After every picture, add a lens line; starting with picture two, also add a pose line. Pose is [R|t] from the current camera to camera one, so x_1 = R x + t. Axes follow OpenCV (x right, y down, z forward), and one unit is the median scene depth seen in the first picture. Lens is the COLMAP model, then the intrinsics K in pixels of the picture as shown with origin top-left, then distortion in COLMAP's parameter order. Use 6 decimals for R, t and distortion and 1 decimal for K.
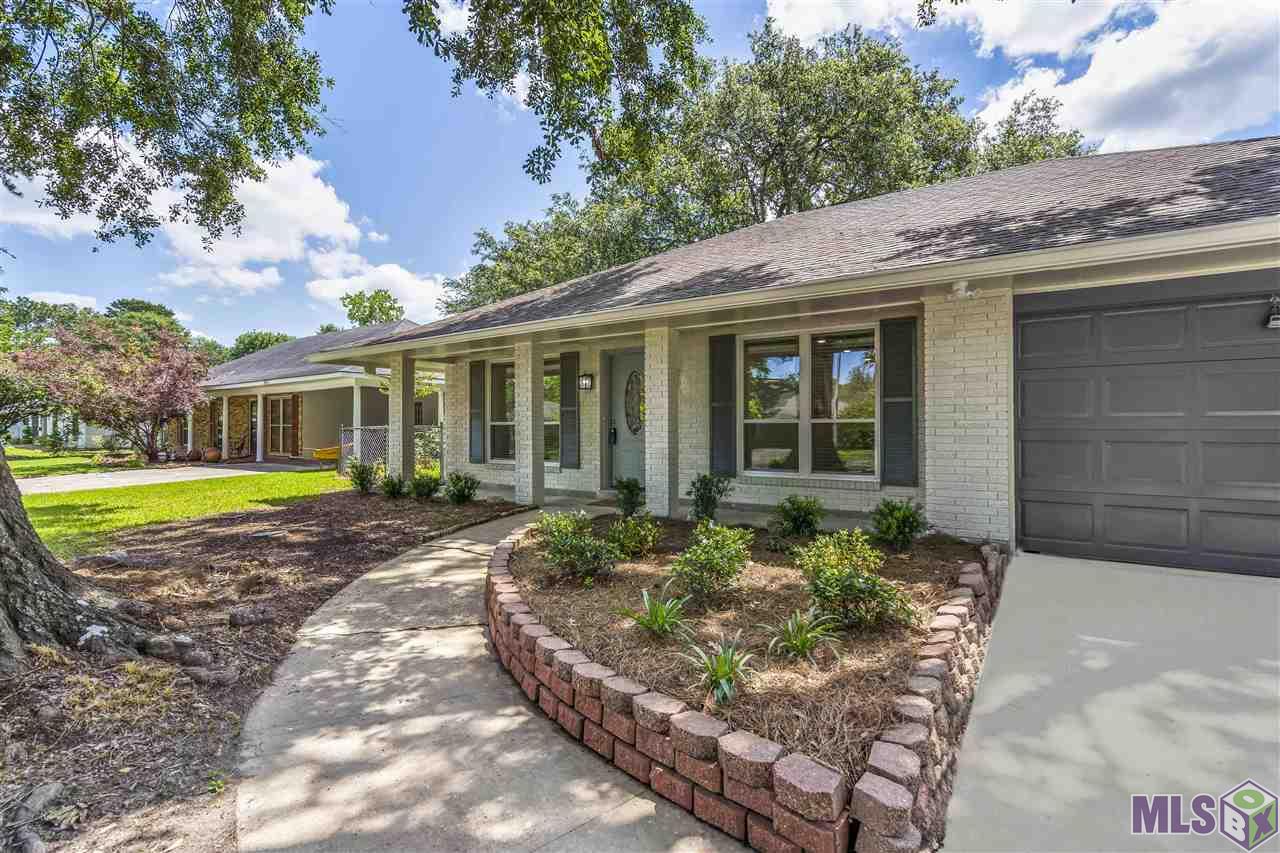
lens RADIAL K [[591.9, 0, 641.4], [0, 591.9, 427.1], [0, 0, 1]] dist [-0.001571, 0.001393]
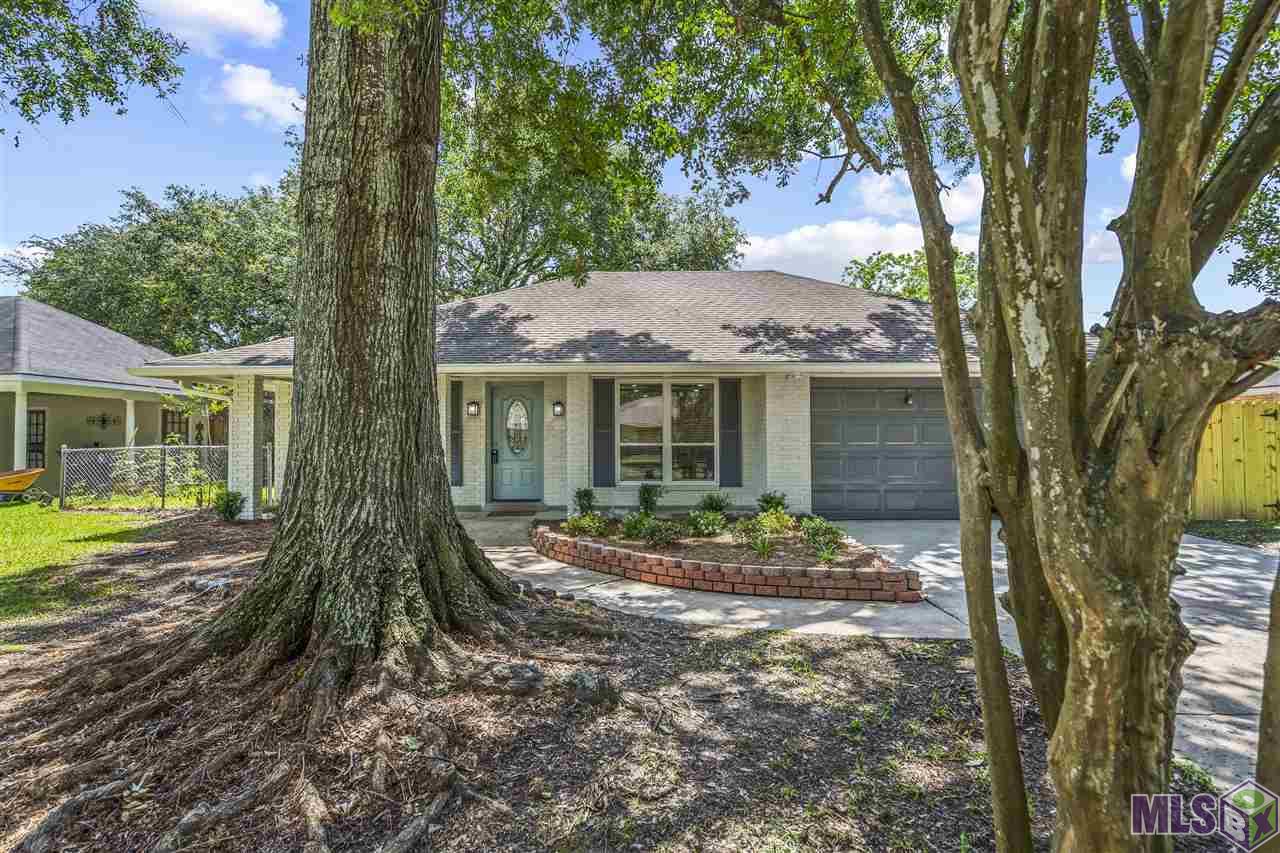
lens RADIAL K [[658.2, 0, 638.2], [0, 658.2, 427.8], [0, 0, 1]] dist [0.001051, 0.000069]
pose [[0.833085, 0.007890, 0.553089, -0.524533], [-0.000353, 0.999906, -0.013731, -0.022271], [-0.553145, 0.011244, 0.833009, -0.218620]]
